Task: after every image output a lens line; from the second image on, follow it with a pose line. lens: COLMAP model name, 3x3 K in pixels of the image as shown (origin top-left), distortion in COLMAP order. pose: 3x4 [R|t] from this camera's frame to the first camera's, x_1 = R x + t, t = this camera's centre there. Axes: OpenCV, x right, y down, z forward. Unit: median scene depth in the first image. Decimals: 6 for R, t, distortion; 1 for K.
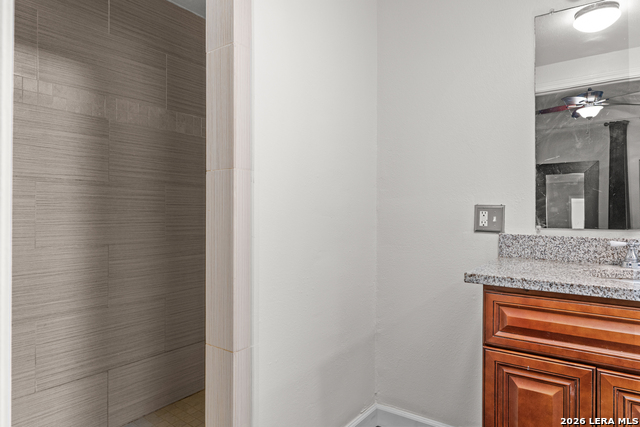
lens RADIAL K [[400.0, 0, 319.1], [0, 400.0, 204.4], [0, 0, 1]] dist [-0.009206, -0.002751]
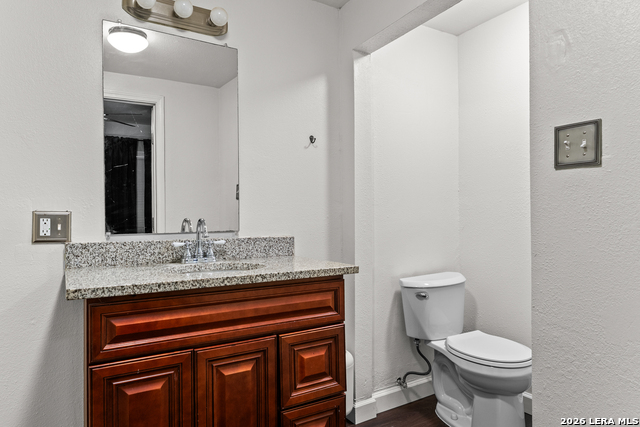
lens RADIAL K [[400.0, 0, 312.9], [0, 400.0, 222.3], [0, 0, 1]] dist [-0.009206, -0.002751]
pose [[0.389143, -0.018073, 0.921000, -0.217815], [-0.002476, 0.999783, 0.020665, 0.008496], [-0.921174, -0.010322, 0.389014, 0.188647]]
